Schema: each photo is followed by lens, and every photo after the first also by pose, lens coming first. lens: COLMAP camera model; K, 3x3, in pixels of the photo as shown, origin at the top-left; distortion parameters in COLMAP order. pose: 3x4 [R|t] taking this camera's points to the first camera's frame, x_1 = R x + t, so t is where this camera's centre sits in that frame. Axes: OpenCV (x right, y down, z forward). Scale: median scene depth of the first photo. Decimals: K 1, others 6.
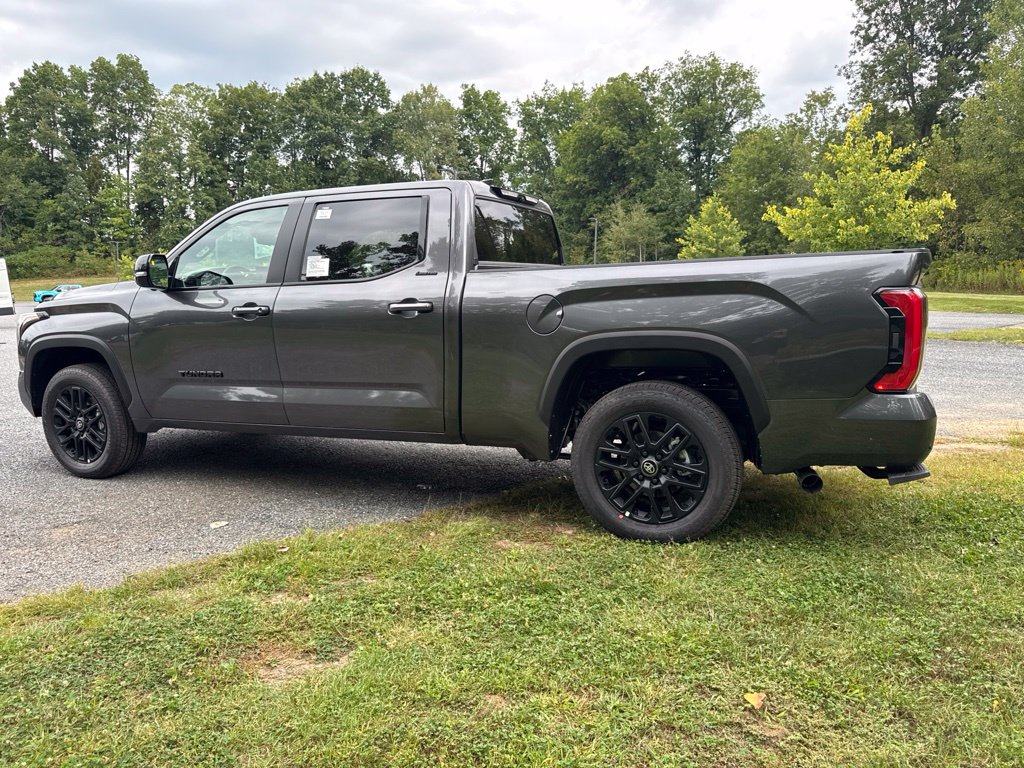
lens RADIAL K [[737.9, 0, 514.5], [0, 737.9, 383.8], [0, 0, 1]] dist [0.028783, -0.028658]
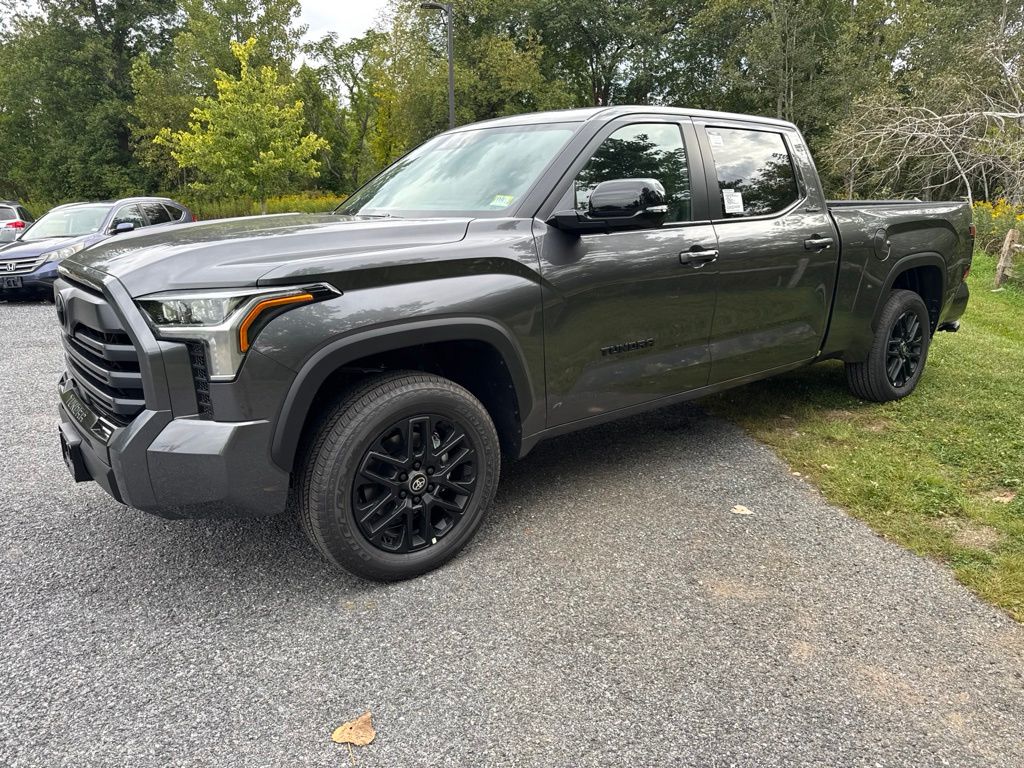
lens RADIAL K [[737.9, 0, 509.0], [0, 737.9, 384.9], [0, 0, 1]] dist [0.028783, -0.028658]
pose [[0.470631, -0.195616, 0.860373, -0.087702], [0.115237, 0.980389, 0.159867, -0.008393], [-0.874773, 0.023909, 0.483944, 0.058703]]
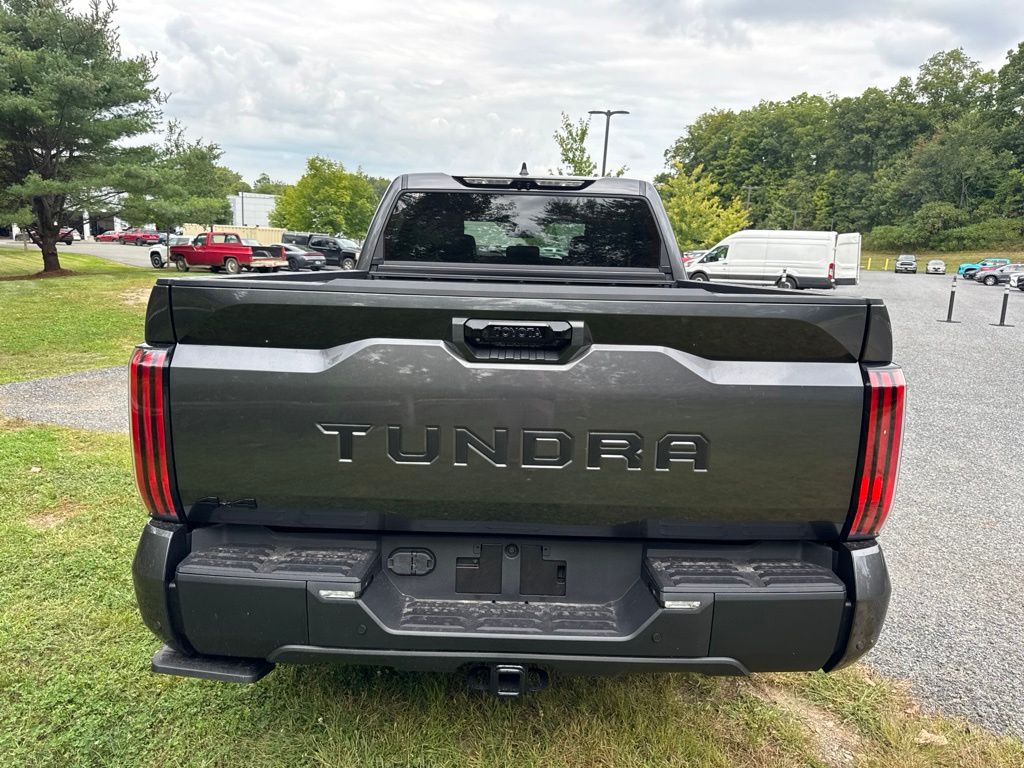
lens RADIAL K [[737.9, 0, 517.1], [0, 737.9, 388.5], [0, 0, 1]] dist [0.028783, -0.028658]
pose [[0.385359, 0.200474, -0.900727, 0.054156], [-0.160603, 0.975789, 0.148469, -0.010442], [0.908683, 0.087446, 0.408226, 0.046738]]
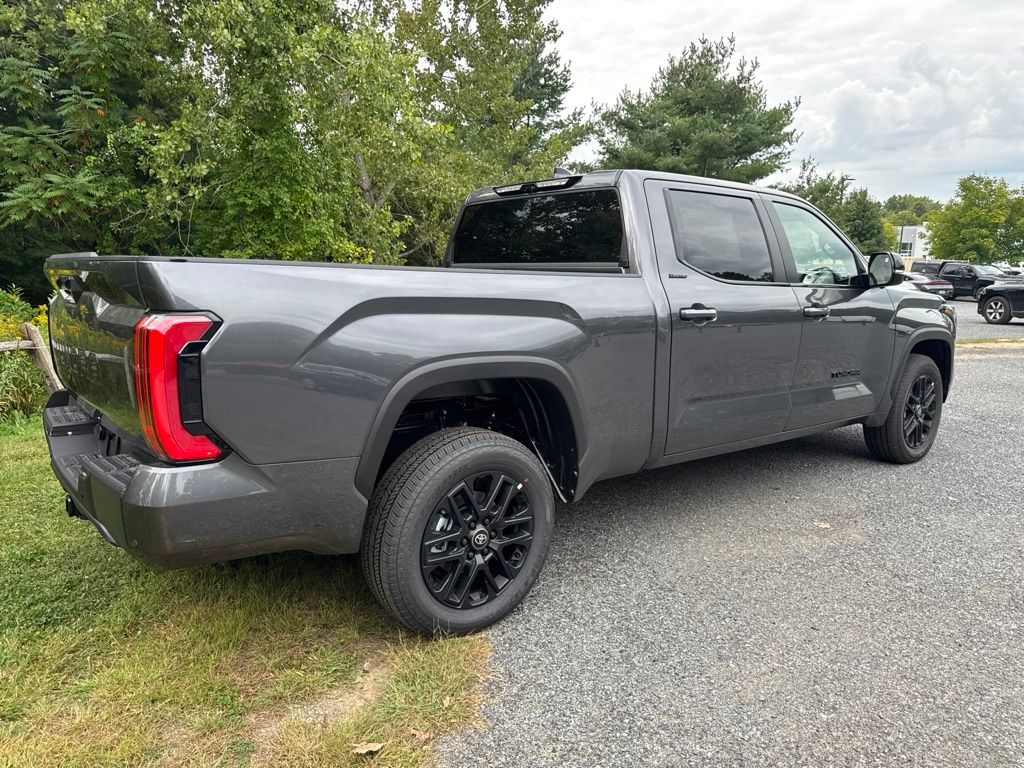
lens RADIAL K [[737.9, 0, 513.1], [0, 737.9, 388.3], [0, 0, 1]] dist [0.028783, -0.028658]
pose [[-0.465737, 0.154262, -0.871374, 0.056386], [-0.121264, 0.964274, 0.235522, -0.015409], [0.876575, 0.215358, -0.430391, 0.095110]]
